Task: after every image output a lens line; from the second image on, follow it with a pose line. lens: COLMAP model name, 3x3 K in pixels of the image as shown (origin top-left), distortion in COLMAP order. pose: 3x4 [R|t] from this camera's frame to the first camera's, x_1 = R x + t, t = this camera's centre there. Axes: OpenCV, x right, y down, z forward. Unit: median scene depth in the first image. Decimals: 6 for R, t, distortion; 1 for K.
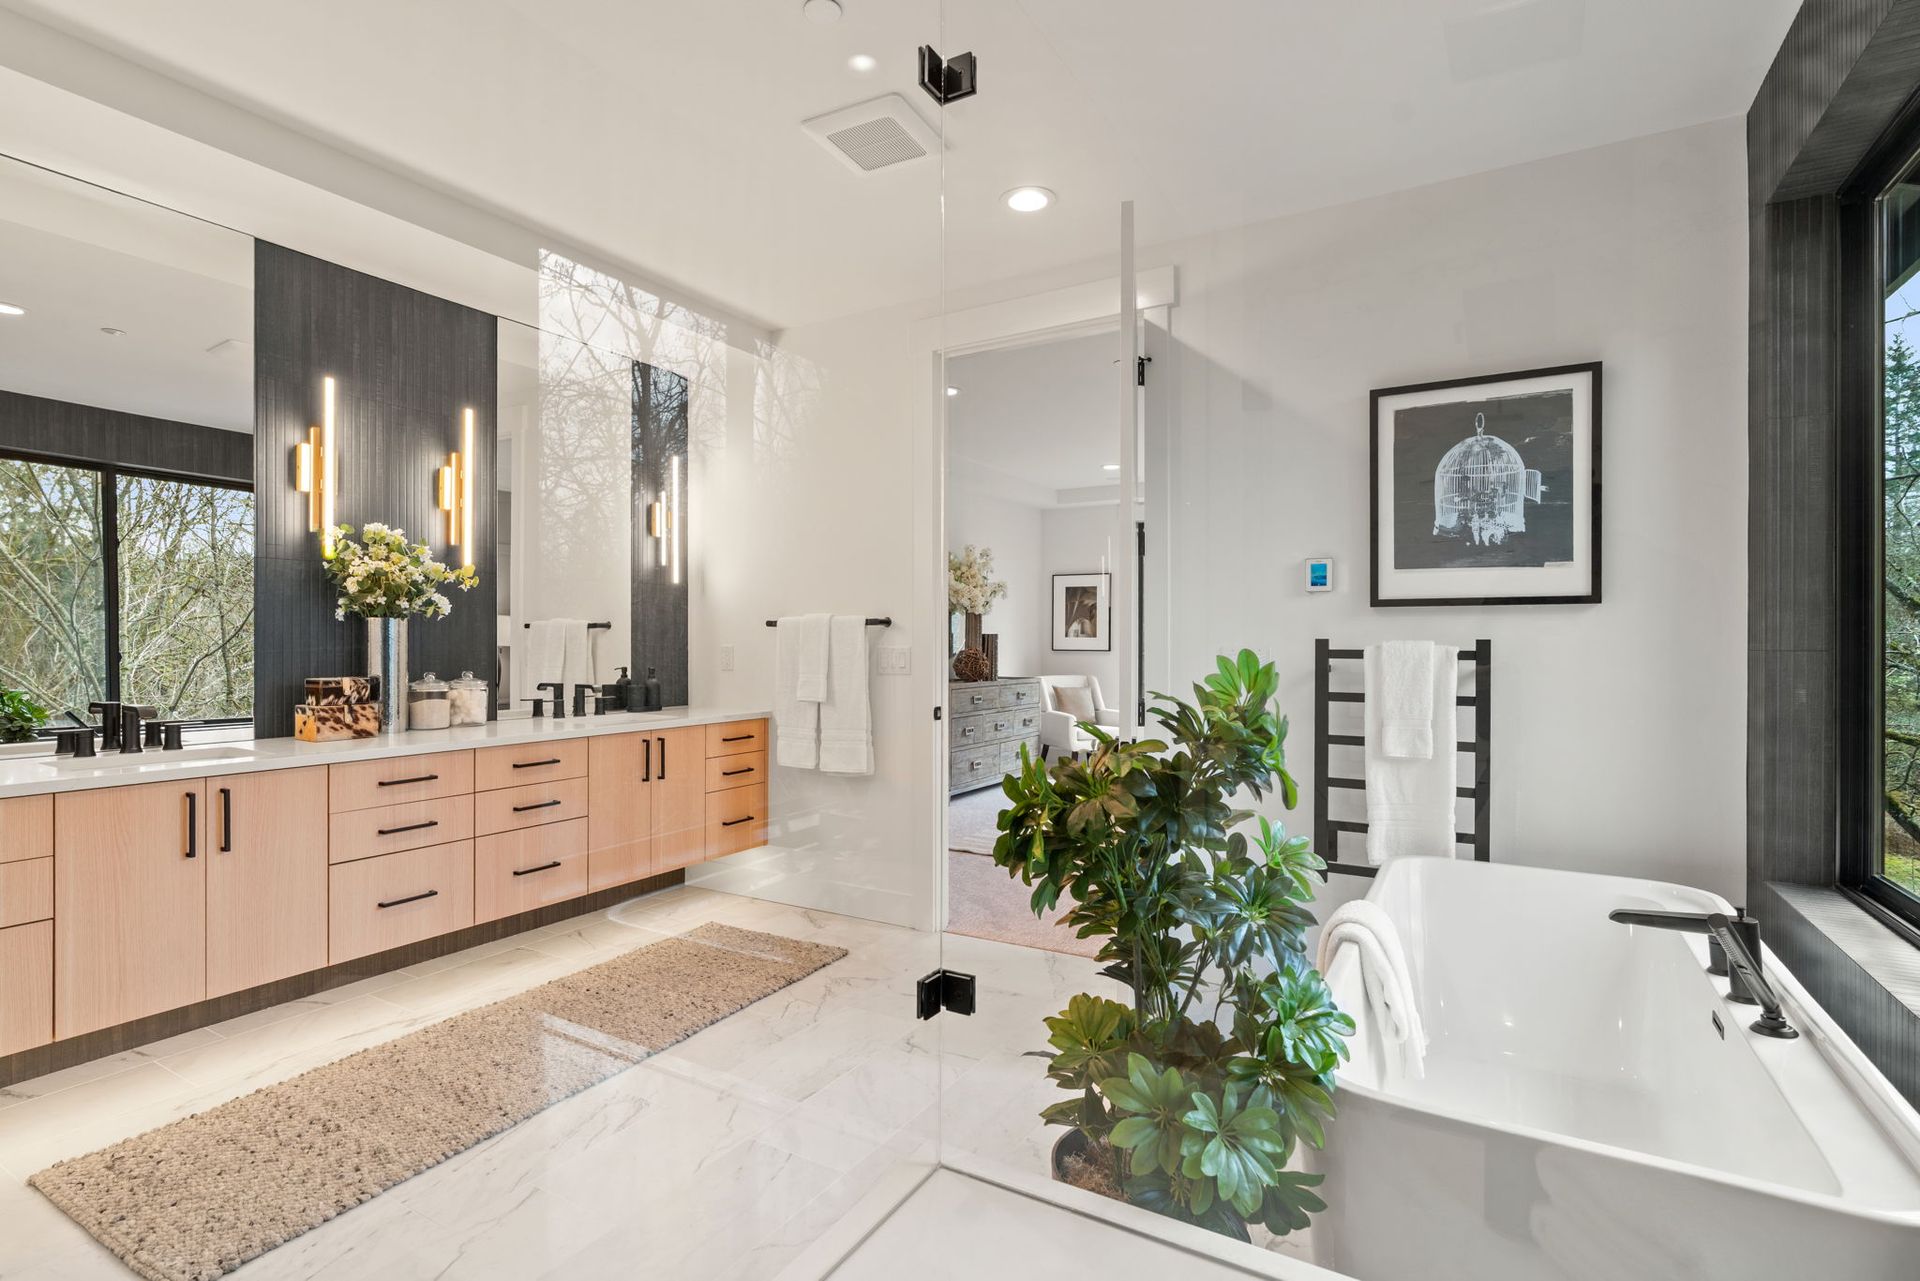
lens RADIAL K [[891.4, 0, 965.4], [0, 891.4, 641.6], [0, 0, 1]] dist [-0.002515, 0.001057]
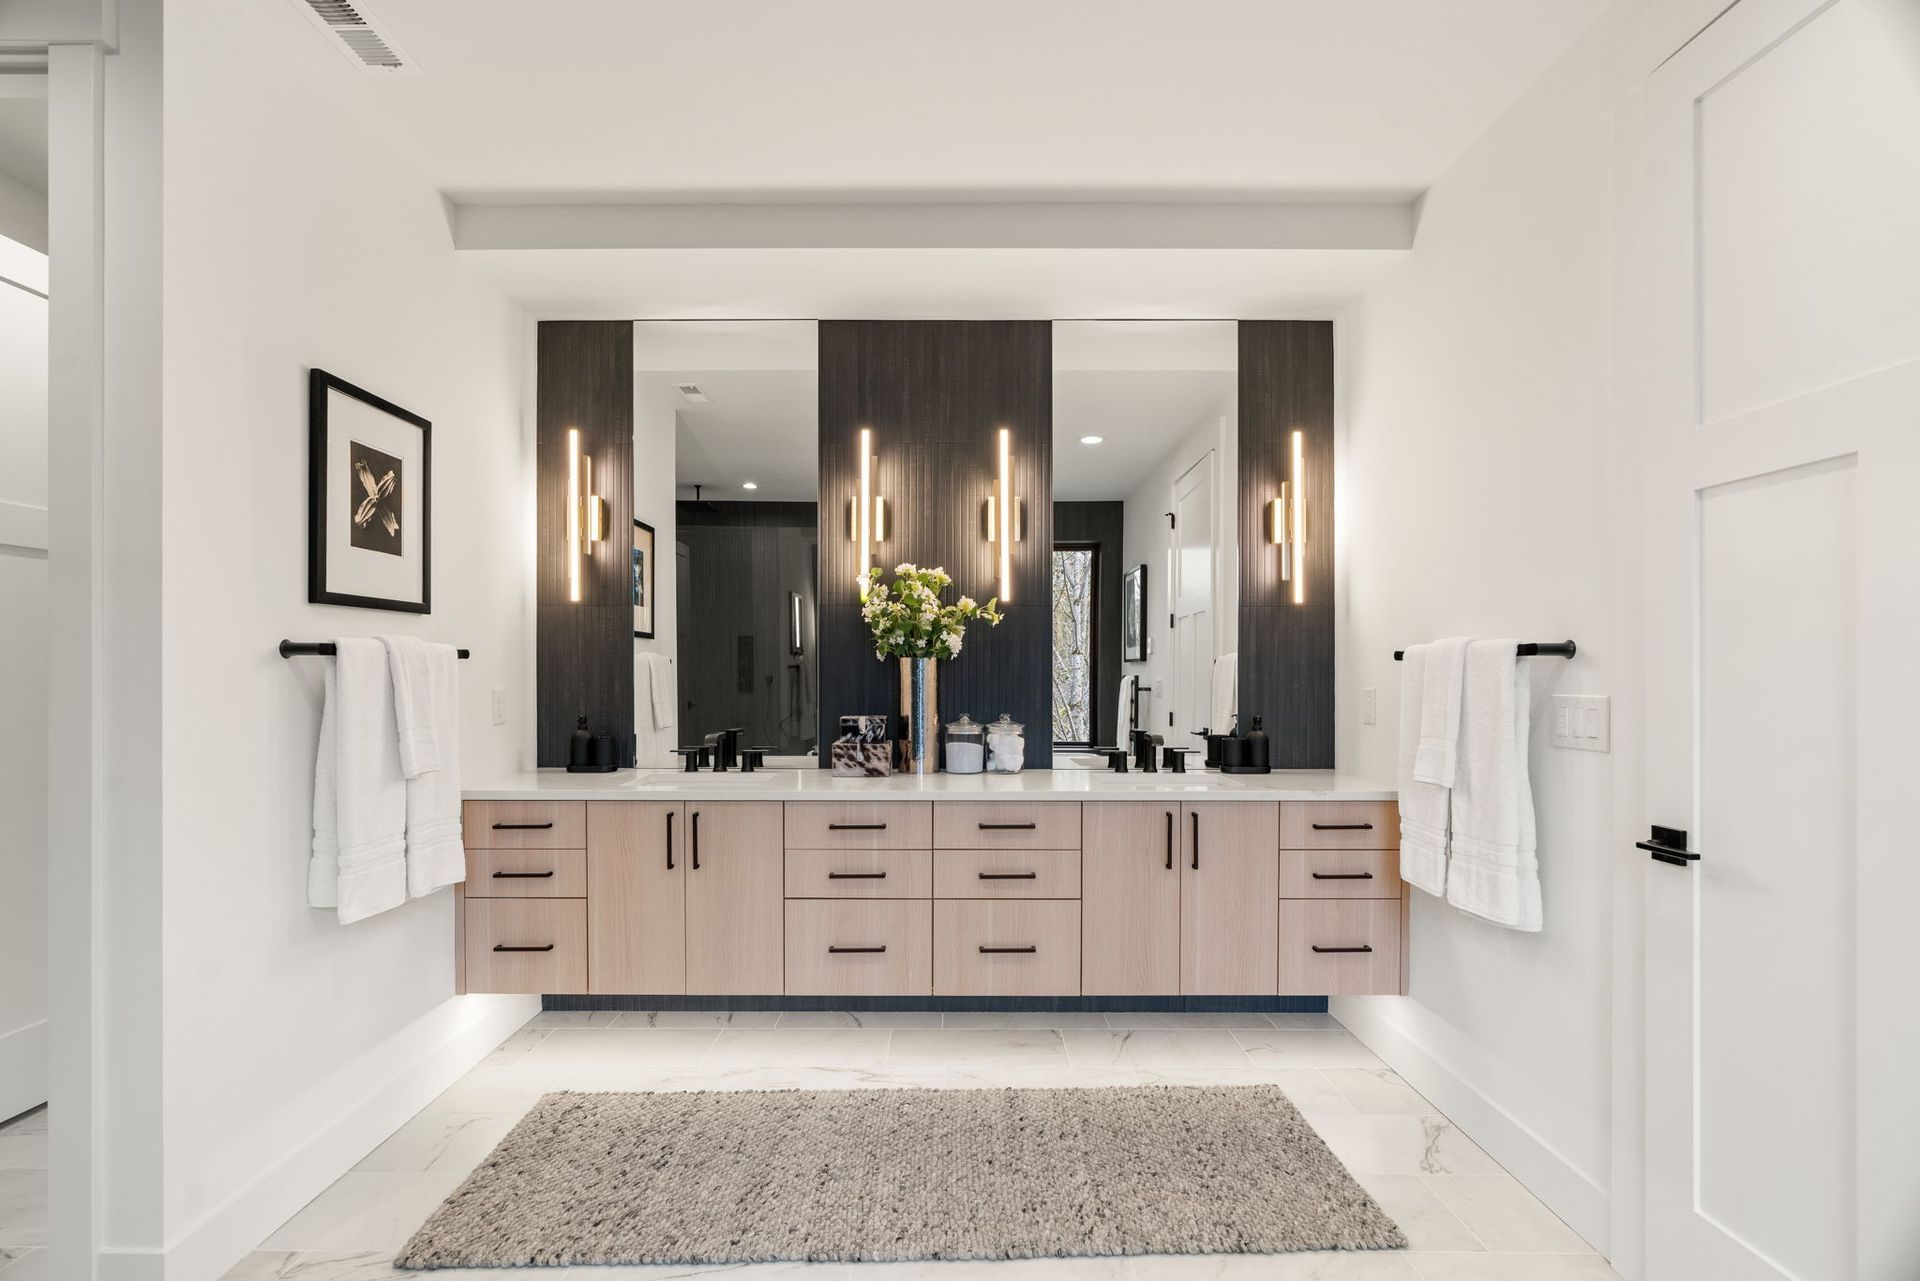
lens RADIAL K [[891.4, 0, 945.2], [0, 891.4, 670.1], [0, 0, 1]] dist [-0.002515, 0.001057]
pose [[0.508079, -0.000840, -0.861310, 0.222076], [-0.000897, 0.999998, -0.001504, -0.011147], [0.861310, 0.001537, 0.508077, 0.510198]]
